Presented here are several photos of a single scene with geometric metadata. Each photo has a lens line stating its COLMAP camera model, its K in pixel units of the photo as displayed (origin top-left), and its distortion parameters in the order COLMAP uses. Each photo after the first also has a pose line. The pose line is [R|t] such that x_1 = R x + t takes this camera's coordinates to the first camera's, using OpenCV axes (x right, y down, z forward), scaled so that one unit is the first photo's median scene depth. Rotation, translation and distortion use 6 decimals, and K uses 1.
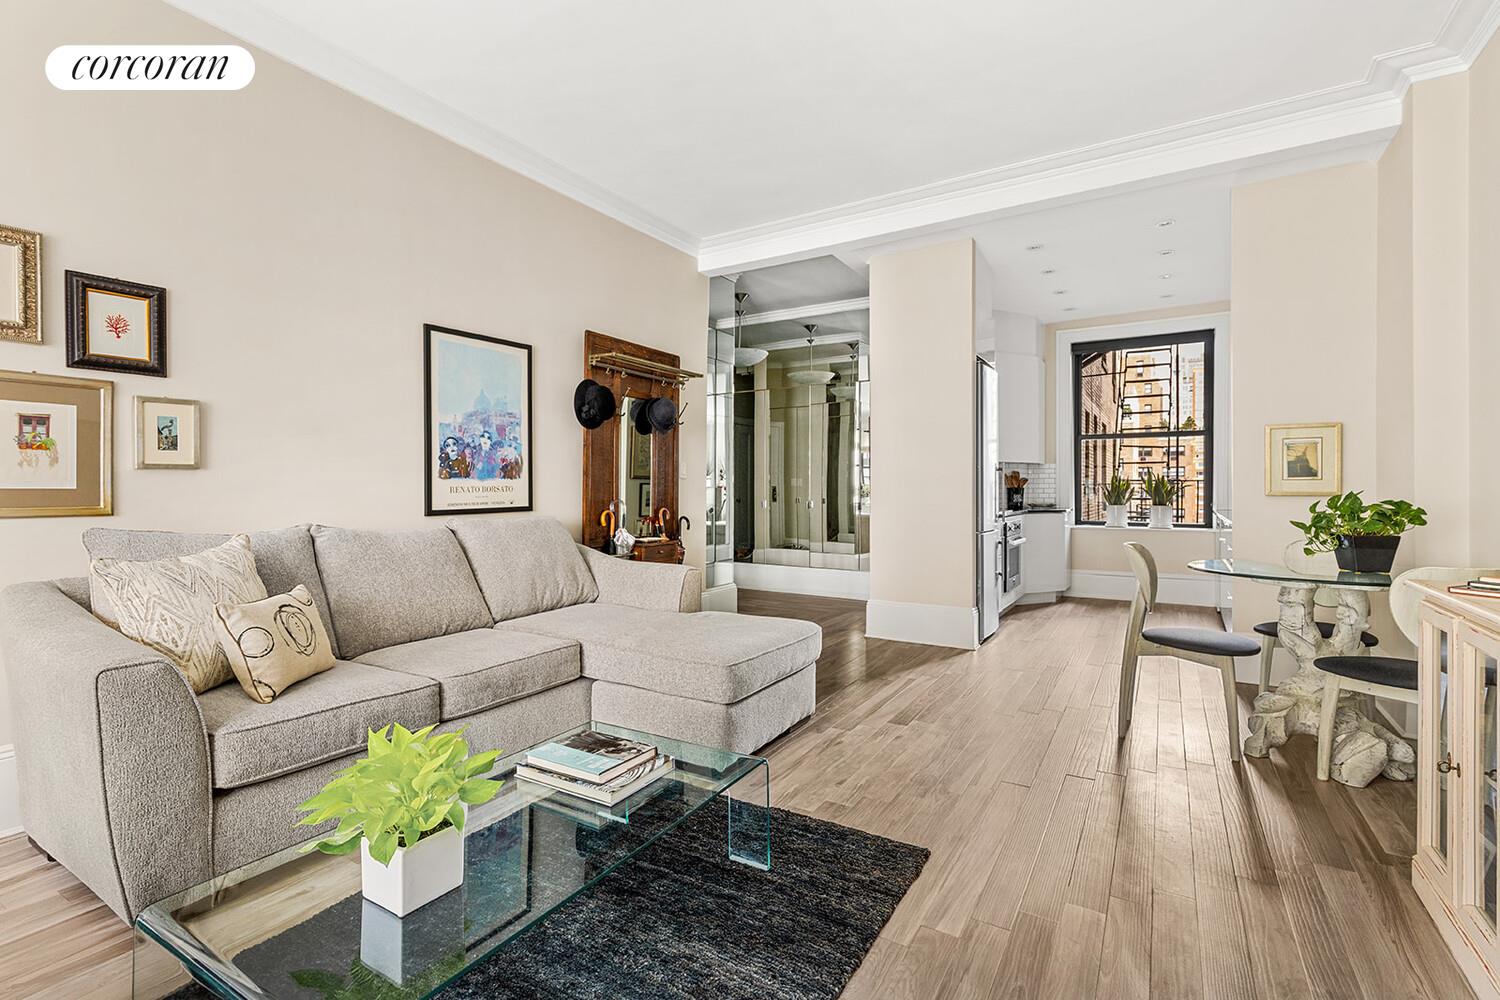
lens RADIAL K [[682.4, 0, 730.8], [0, 682.4, 497.7], [0, 0, 1]] dist [-0.000092, -0.000042]
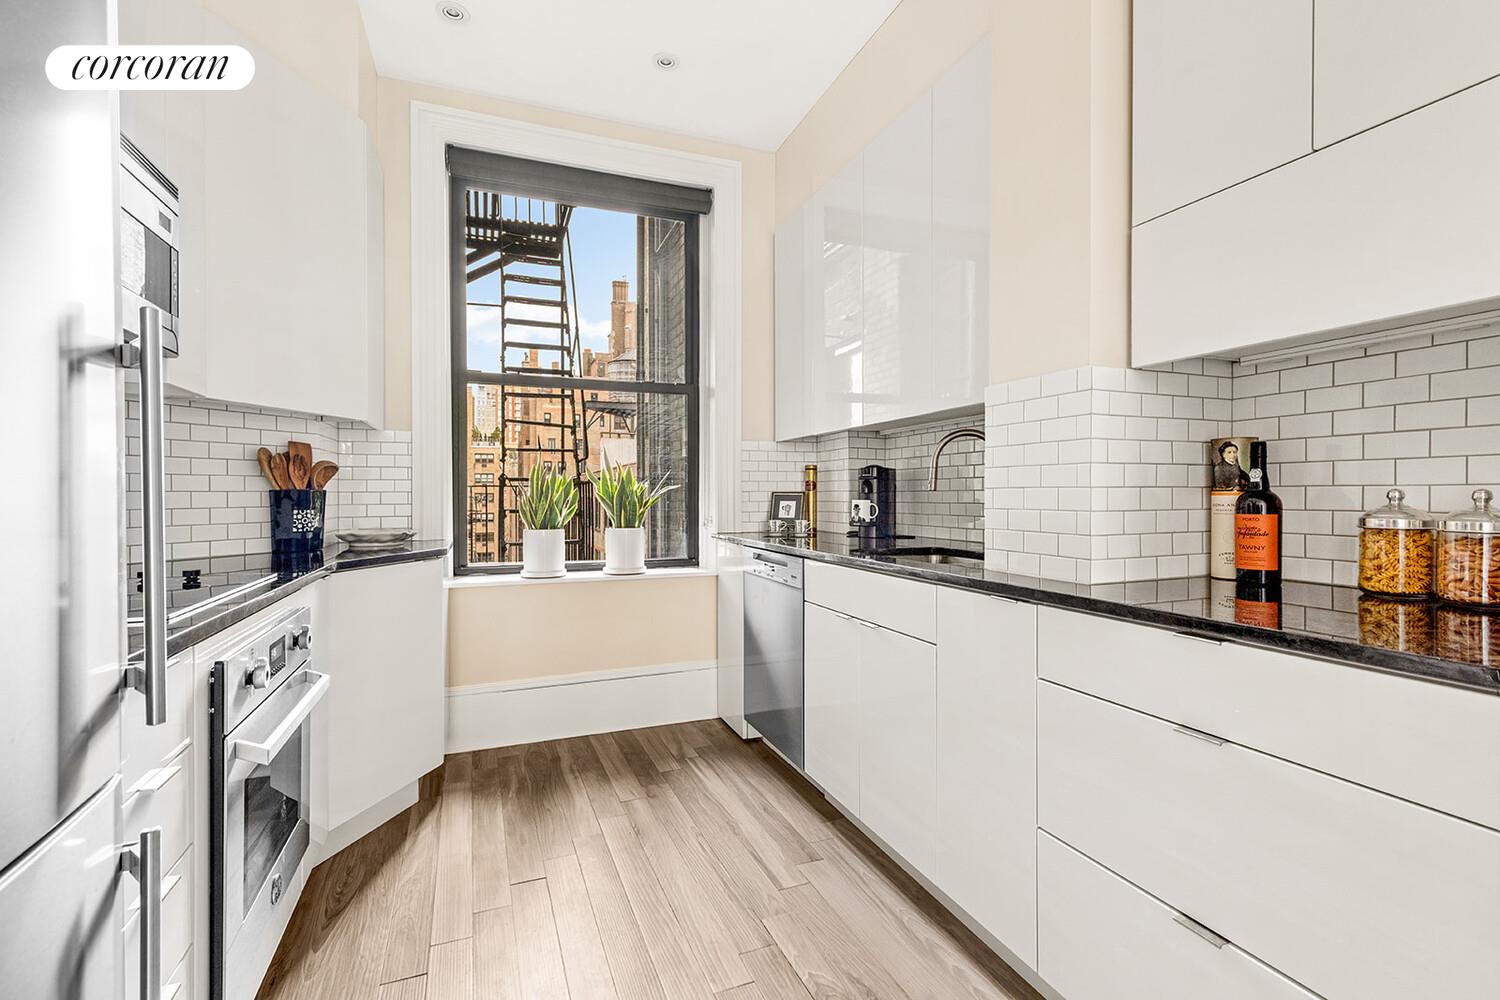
lens RADIAL K [[682.4, 0, 730.8], [0, 682.4, 497.7], [0, 0, 1]] dist [-0.000092, -0.000042]
pose [[0.594722, 0.000220, 0.803931, 0.271783], [0.003564, 0.999989, -0.002909, -0.008973], [-0.803923, 0.004595, 0.594715, 0.624256]]
